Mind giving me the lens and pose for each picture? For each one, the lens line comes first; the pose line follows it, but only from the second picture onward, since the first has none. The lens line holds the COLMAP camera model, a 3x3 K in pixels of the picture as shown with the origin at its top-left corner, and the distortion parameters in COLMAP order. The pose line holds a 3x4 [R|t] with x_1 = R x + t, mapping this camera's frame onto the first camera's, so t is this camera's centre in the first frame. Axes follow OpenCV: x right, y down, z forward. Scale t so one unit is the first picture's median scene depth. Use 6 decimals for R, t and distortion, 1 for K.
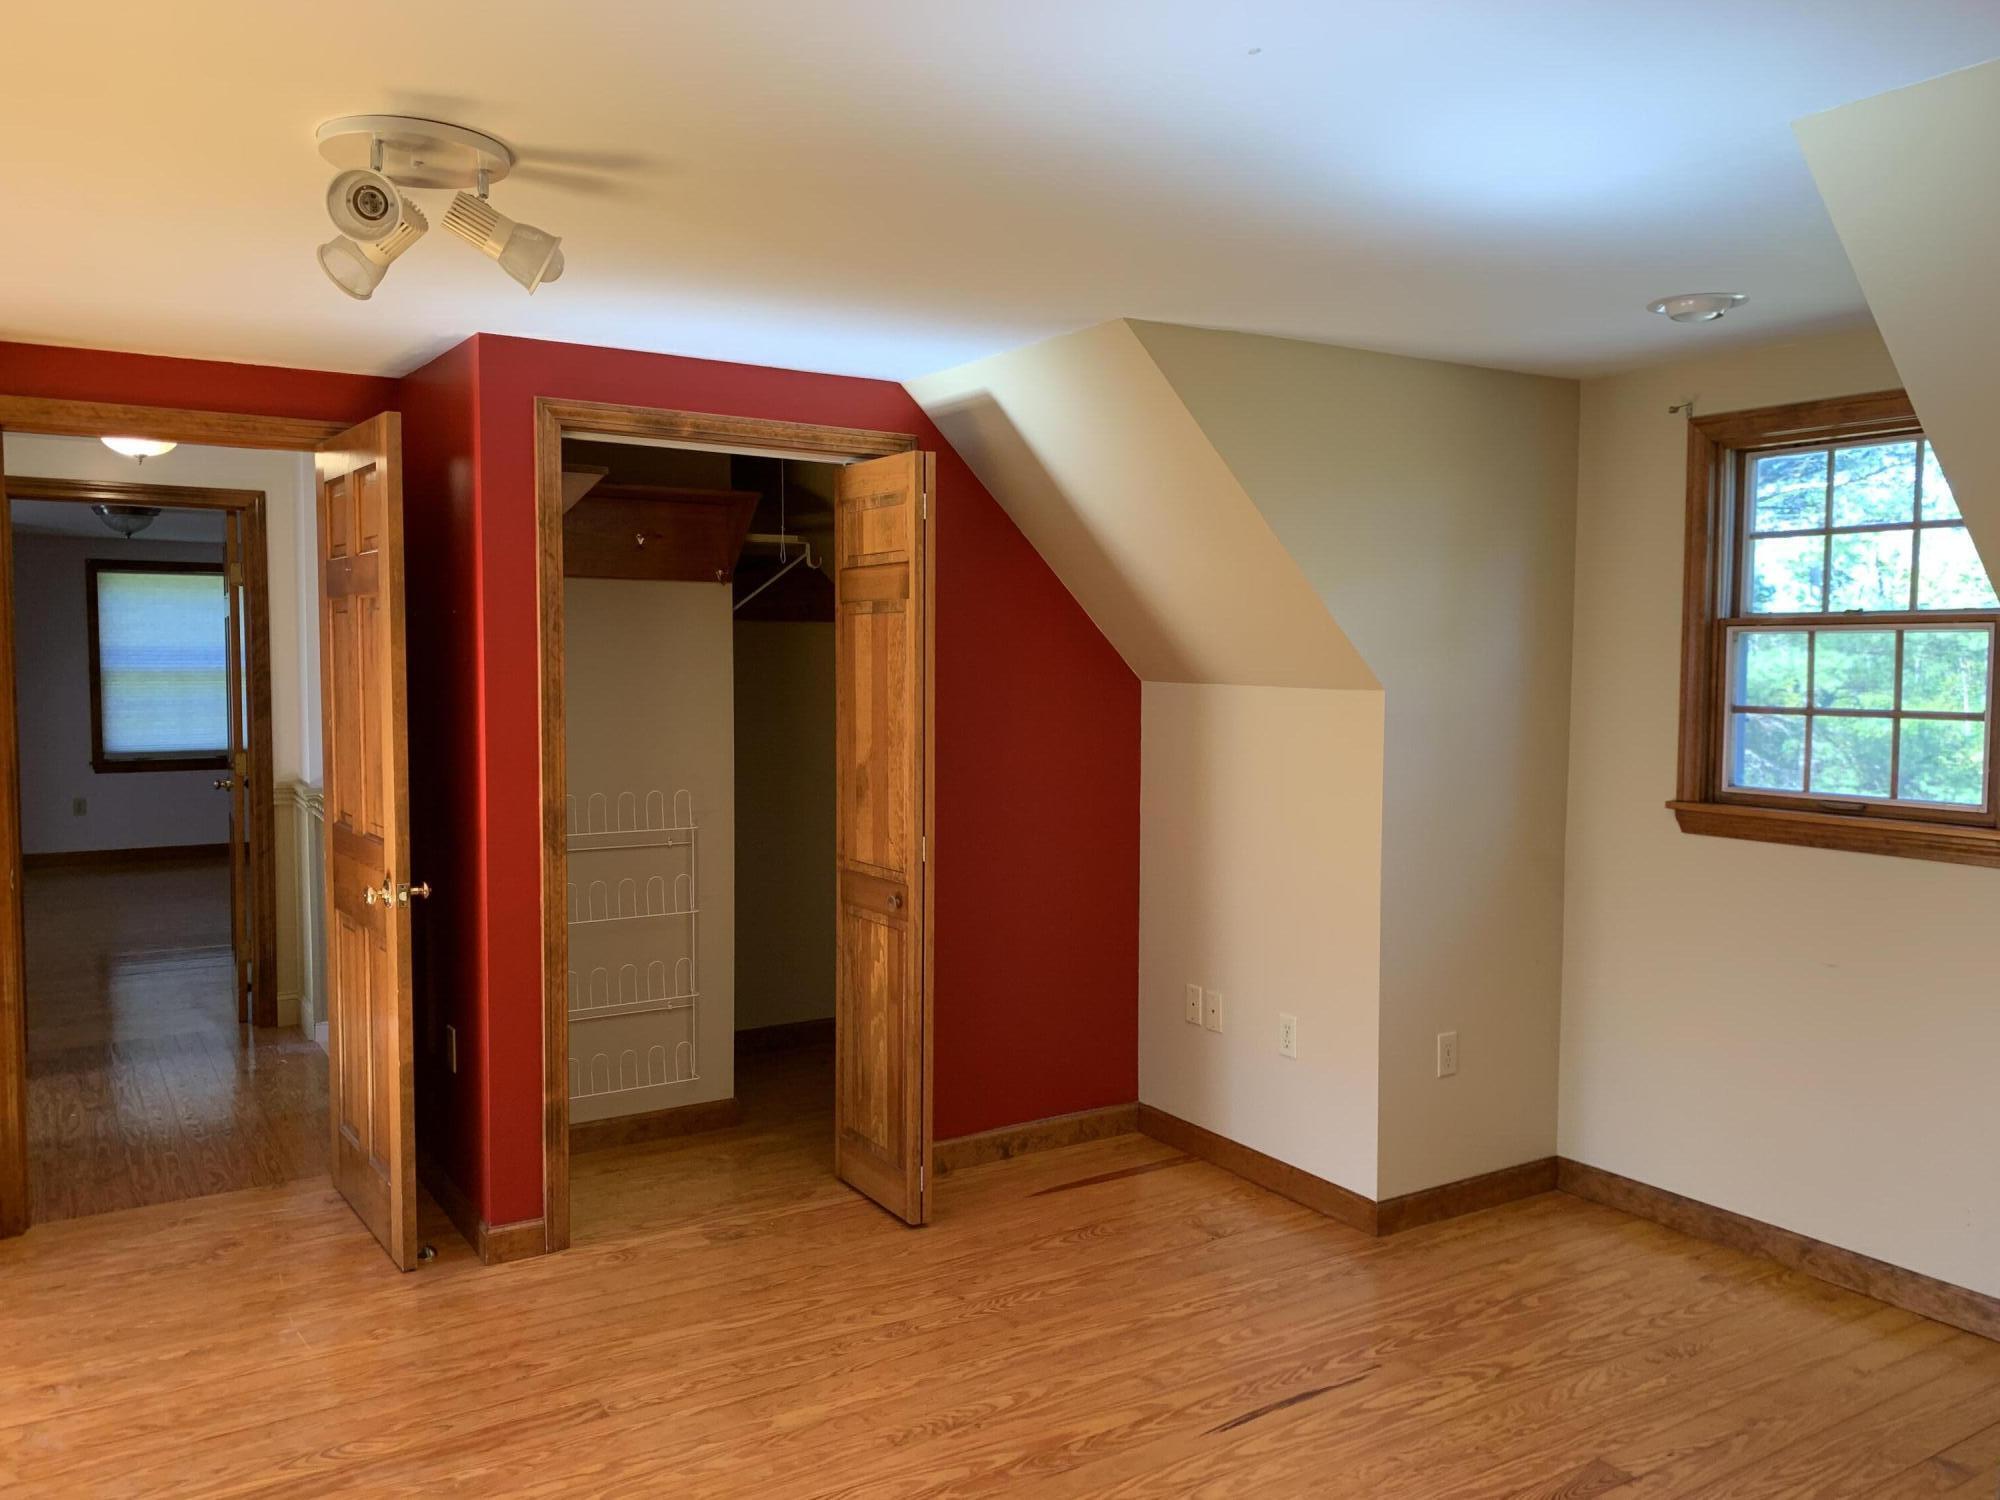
lens RADIAL K [[1542.7, 0, 1000.0], [0, 1542.7, 750.0], [0, 0, 1]] dist [0.003429, 0.003372]
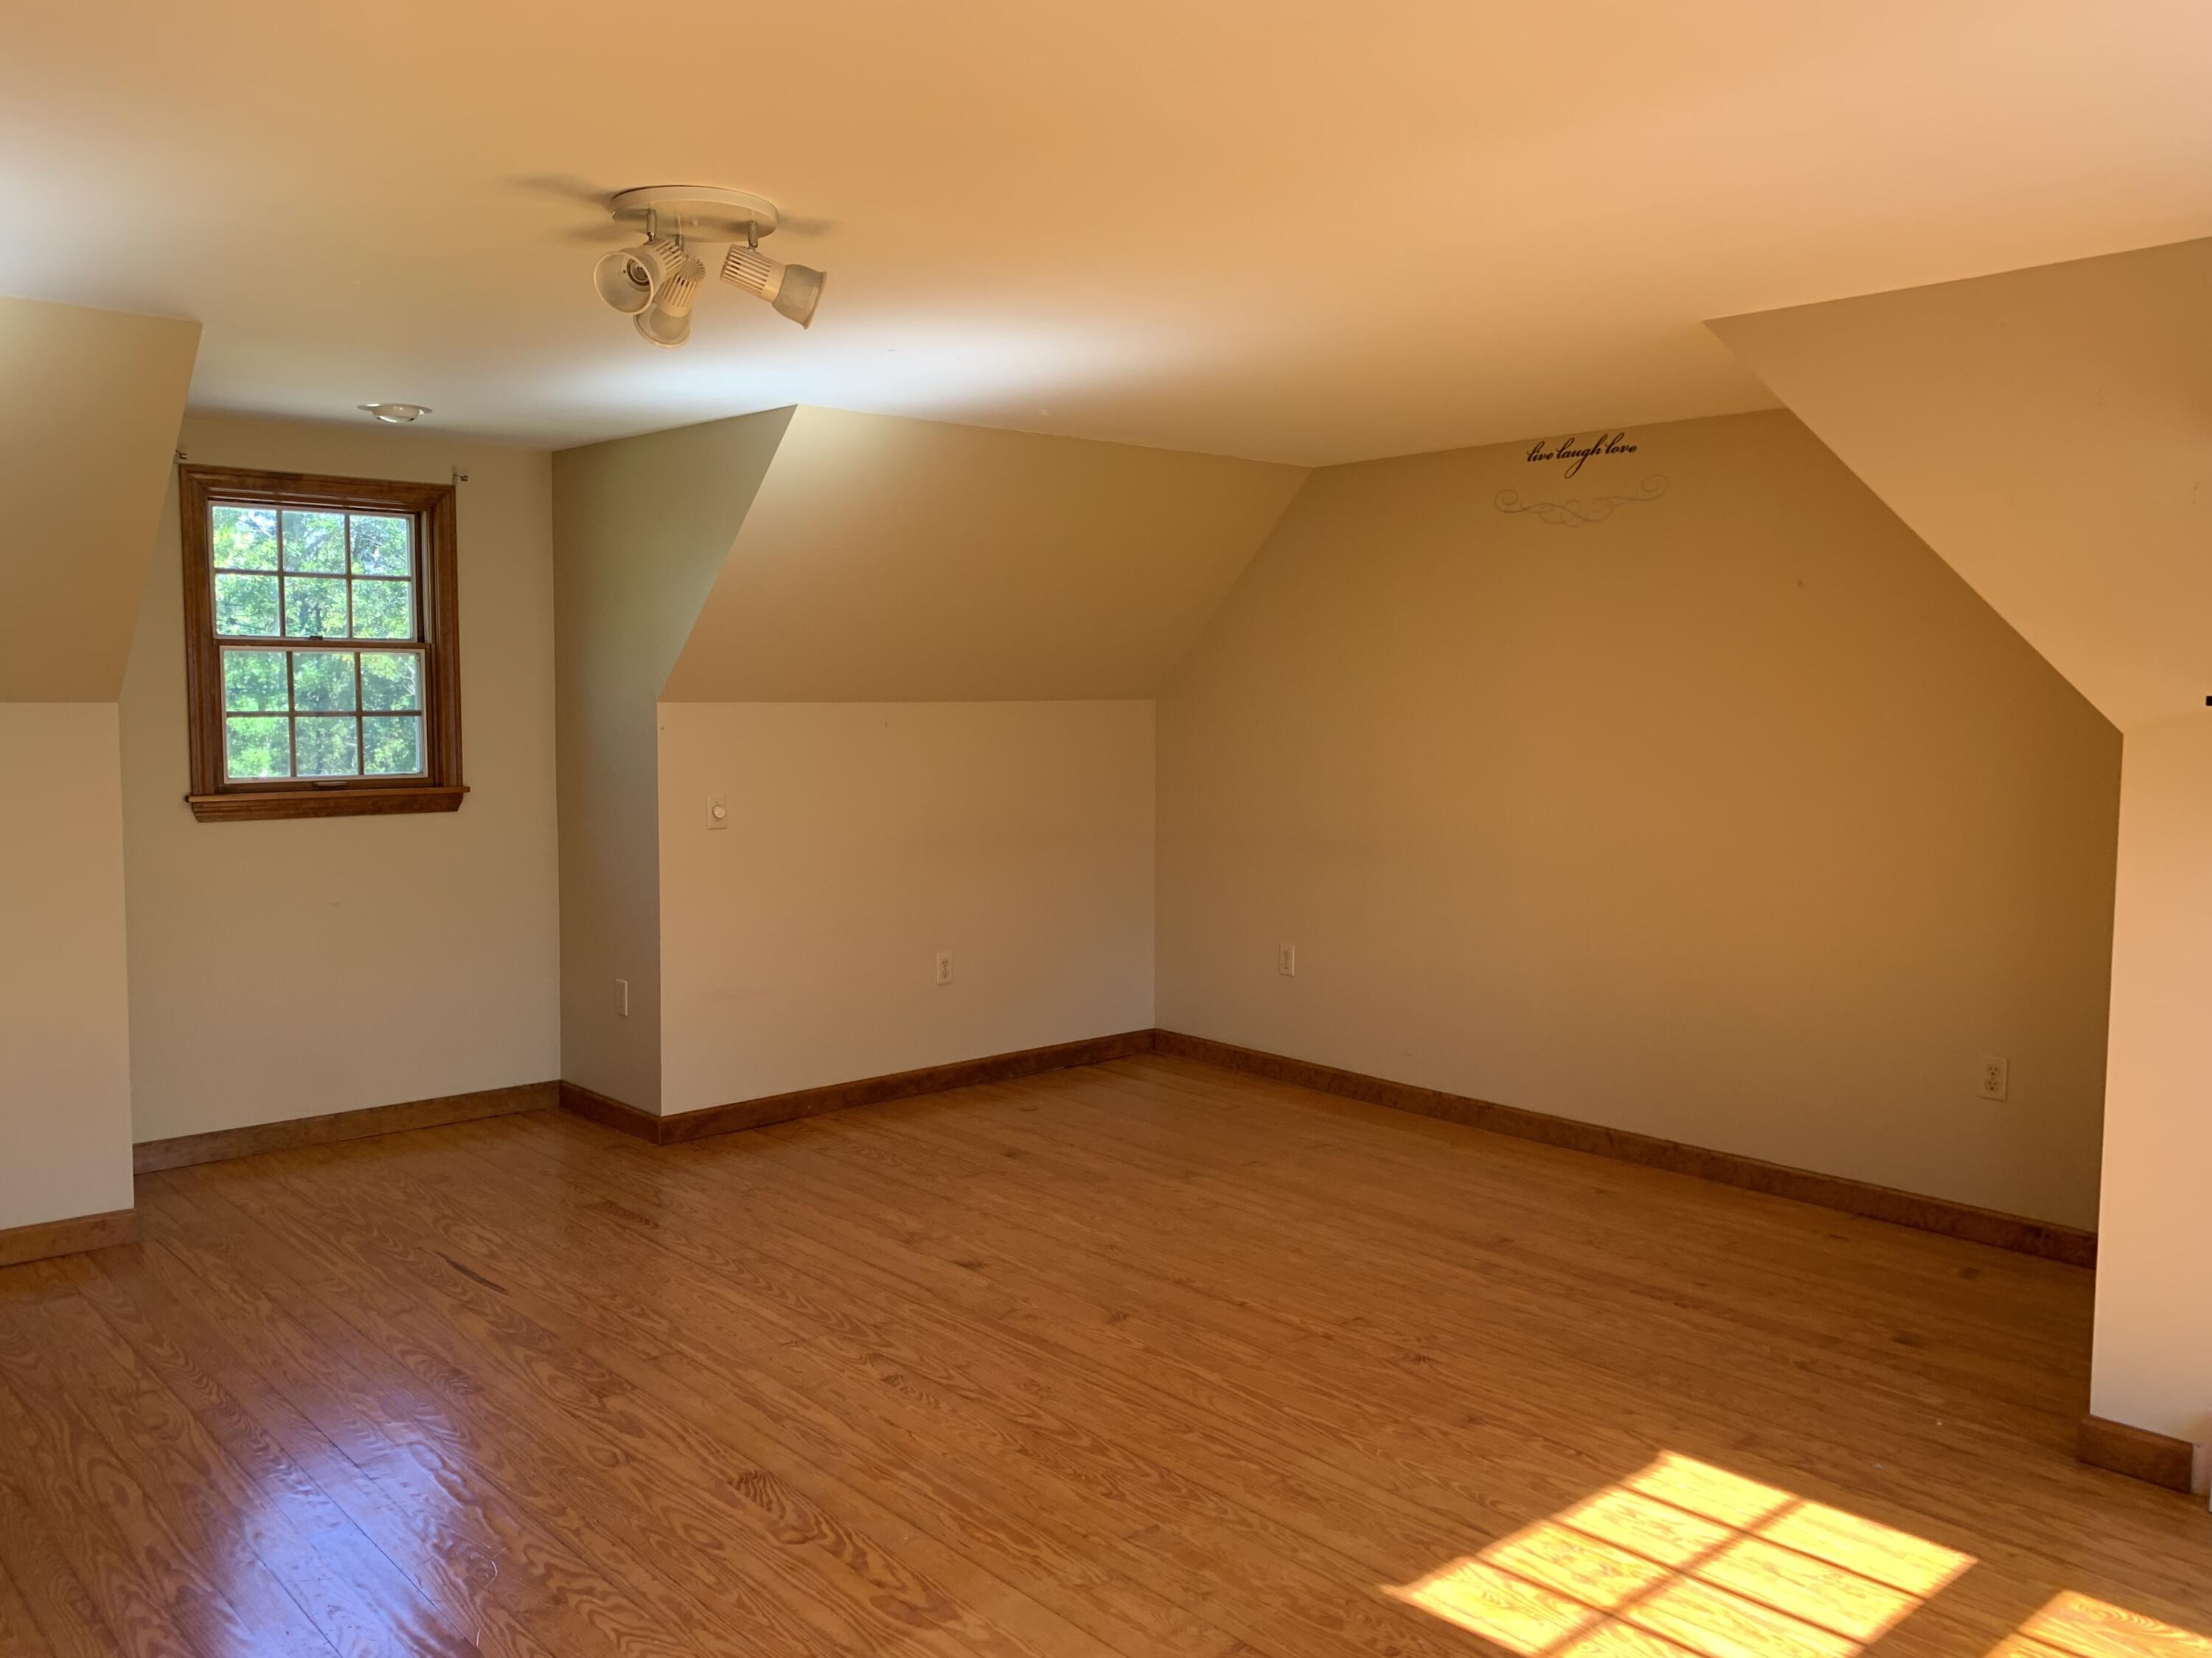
lens RADIAL K [[1731.3, 0, 1106.0], [0, 1731.3, 829.0], [0, 0, 1]] dist [0.041151, 0.001531]
pose [[-0.143953, -0.089444, 0.985534, -1.063398], [0.054201, 0.993699, 0.098102, -0.037037], [-0.988099, 0.067539, -0.138198, 0.565357]]
